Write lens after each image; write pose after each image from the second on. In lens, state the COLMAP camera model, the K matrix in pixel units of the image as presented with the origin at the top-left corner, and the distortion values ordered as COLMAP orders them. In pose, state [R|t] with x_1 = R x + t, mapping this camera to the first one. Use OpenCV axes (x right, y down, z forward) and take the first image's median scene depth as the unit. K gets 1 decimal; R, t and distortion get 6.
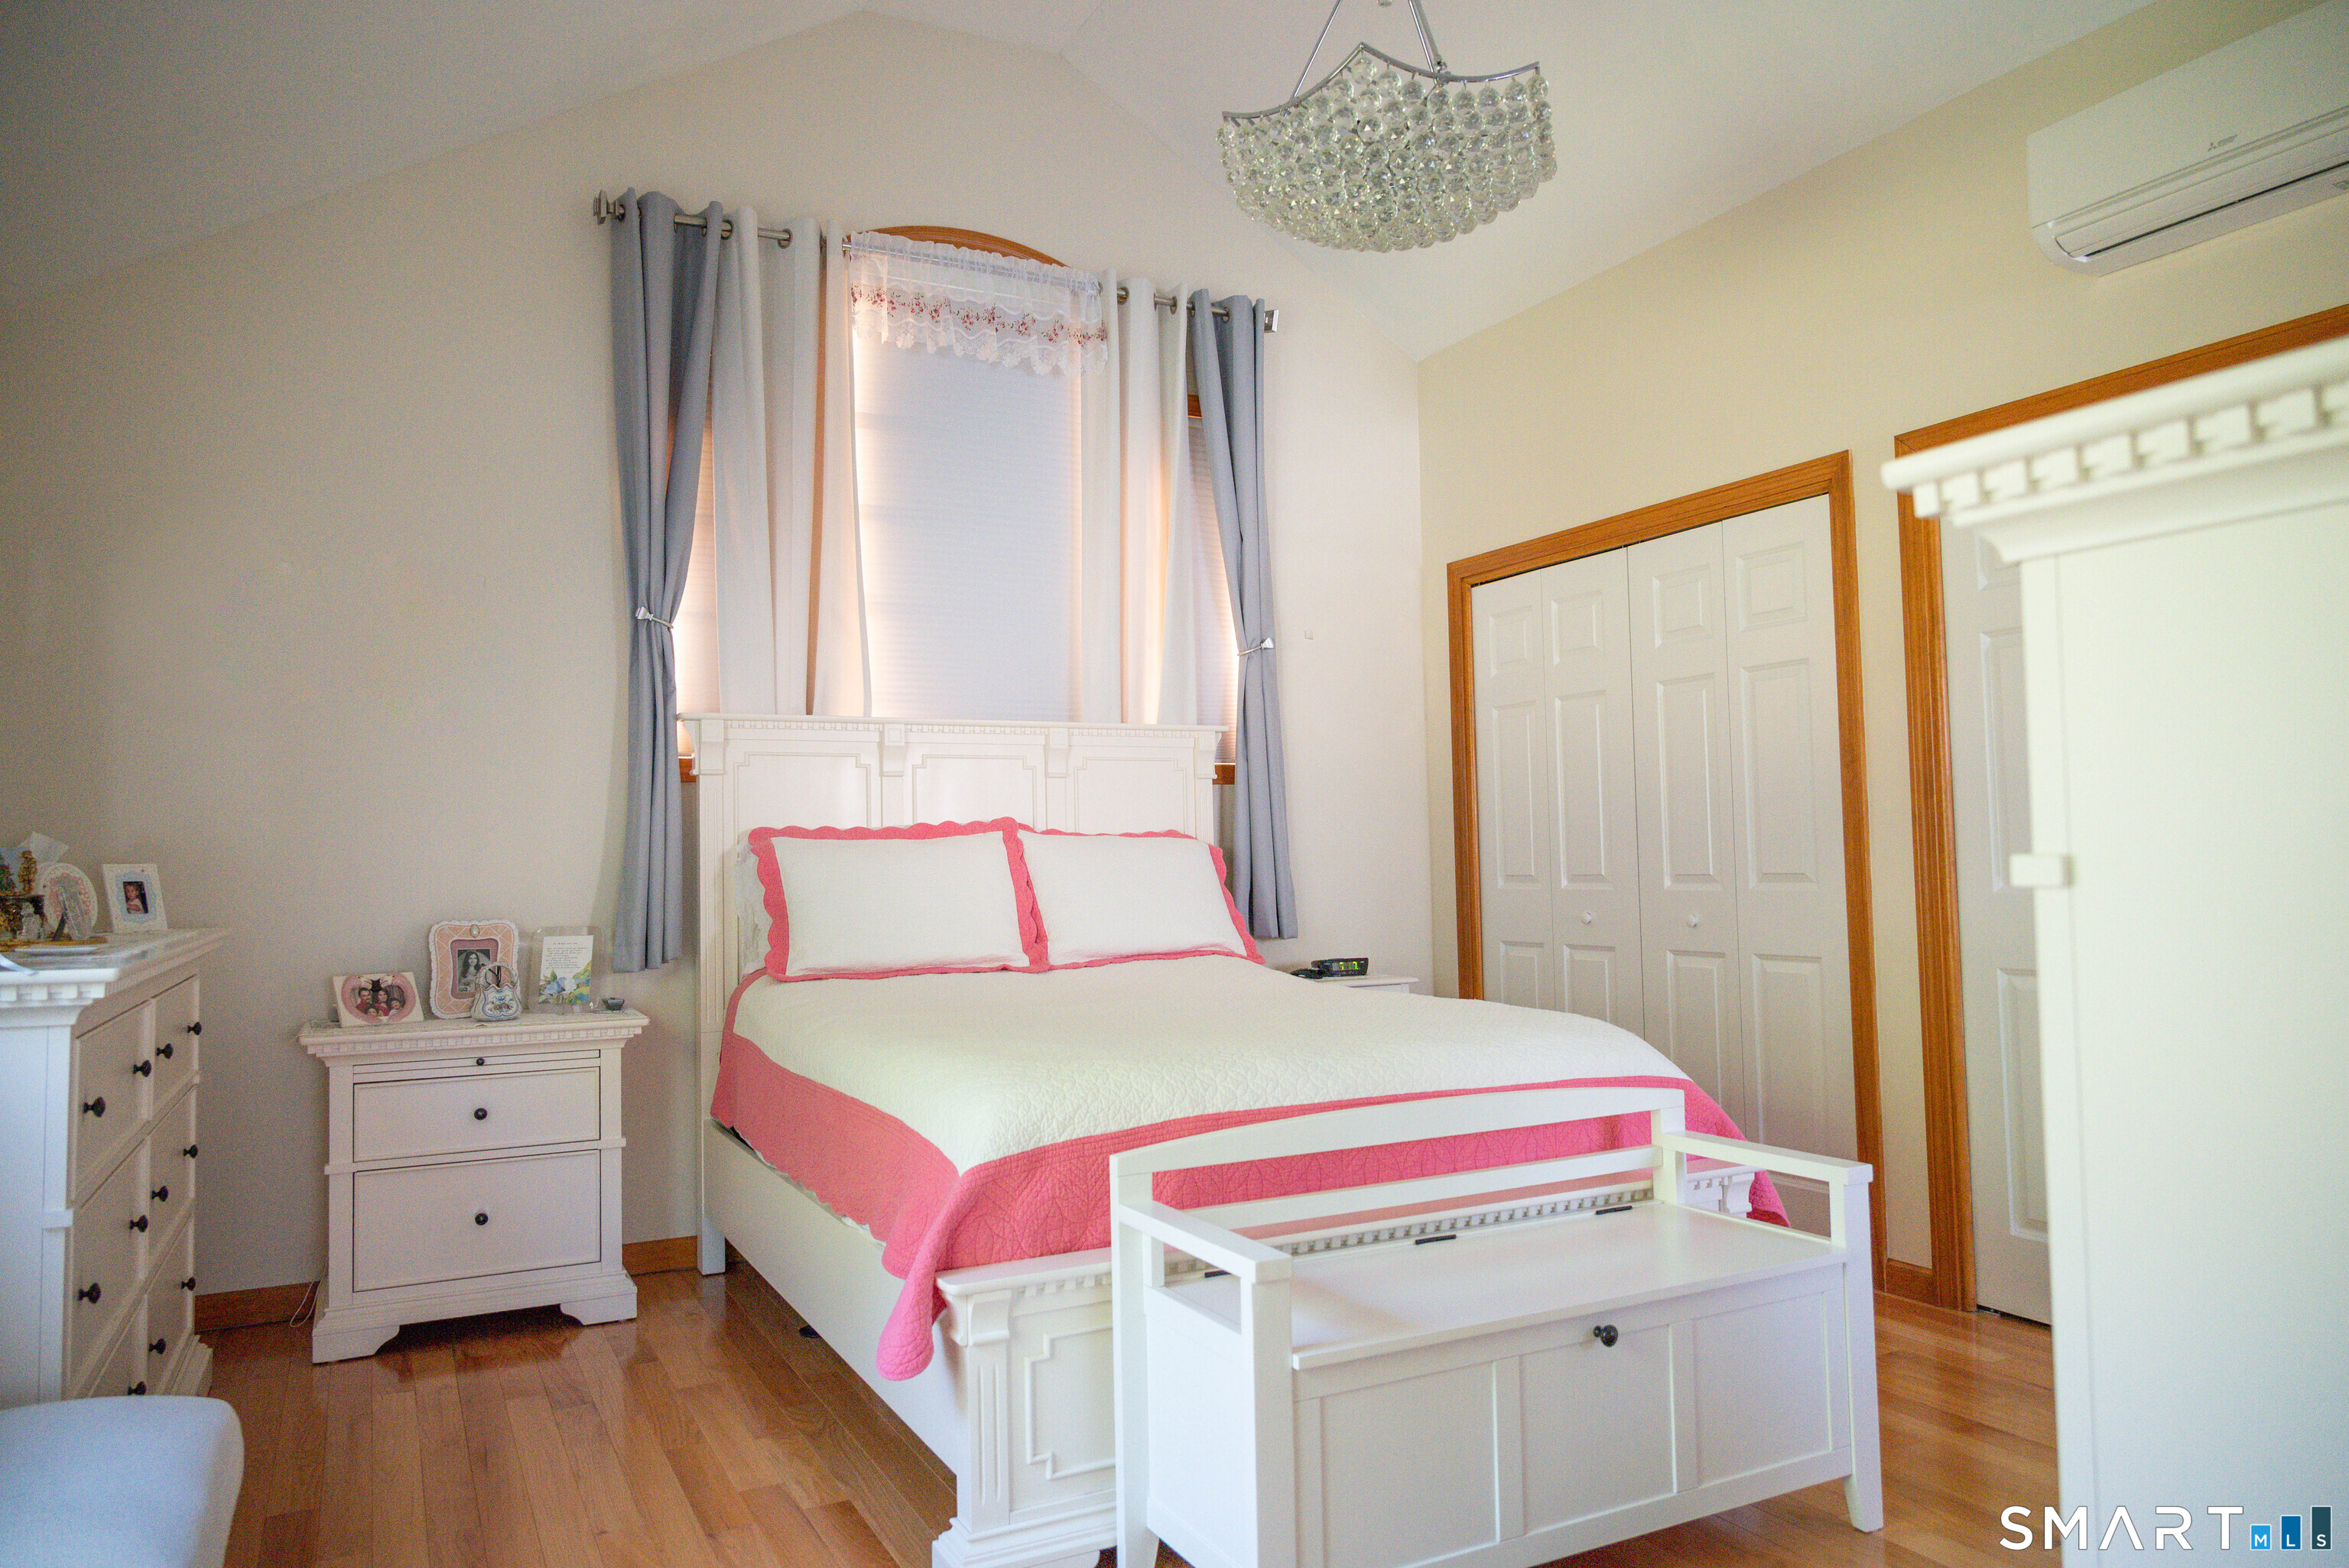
lens RADIAL K [[1576.8, 0, 1184.4], [0, 1576.8, 767.8], [0, 0, 1]] dist [-0.006007, 0.002303]
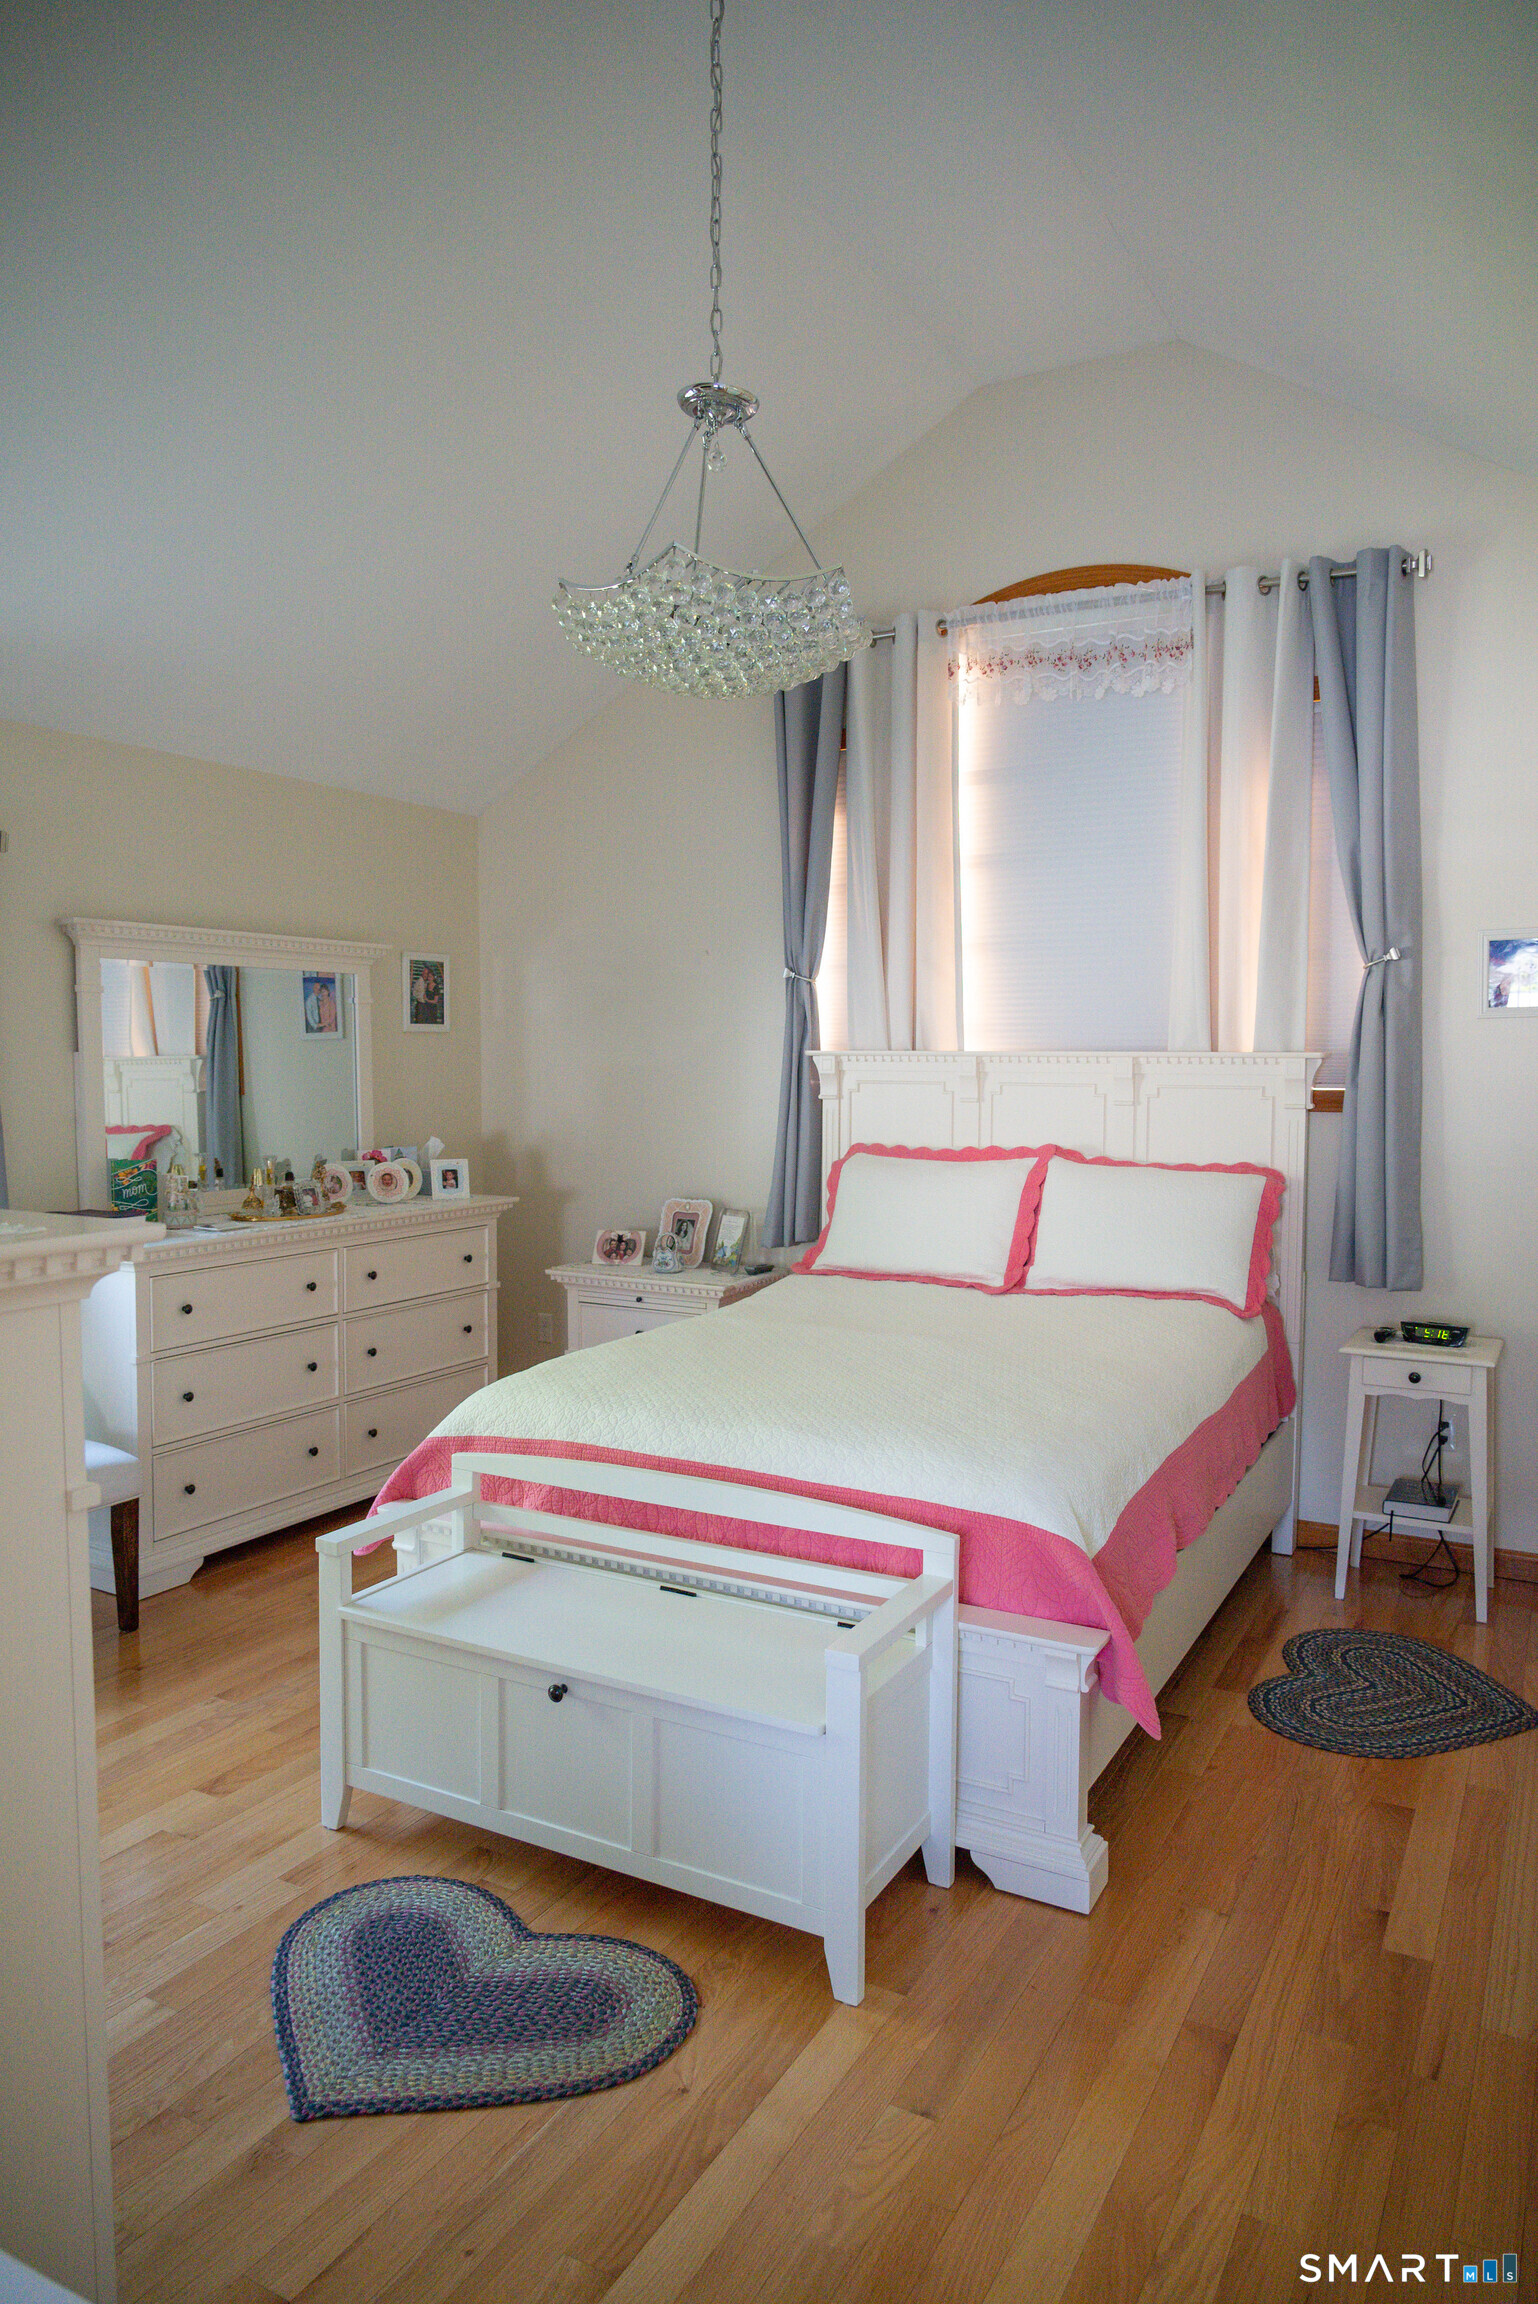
lens RADIAL K [[1546.8, 0, 777.9], [0, 1546.8, 1158.2], [0, 0, 1]] dist [-0.006007, 0.002303]
pose [[0.551329, 0.080937, -0.830353, 0.699556], [0.034607, 0.992208, 0.119692, -0.097424], [0.833570, -0.094726, 0.544232, 0.284924]]
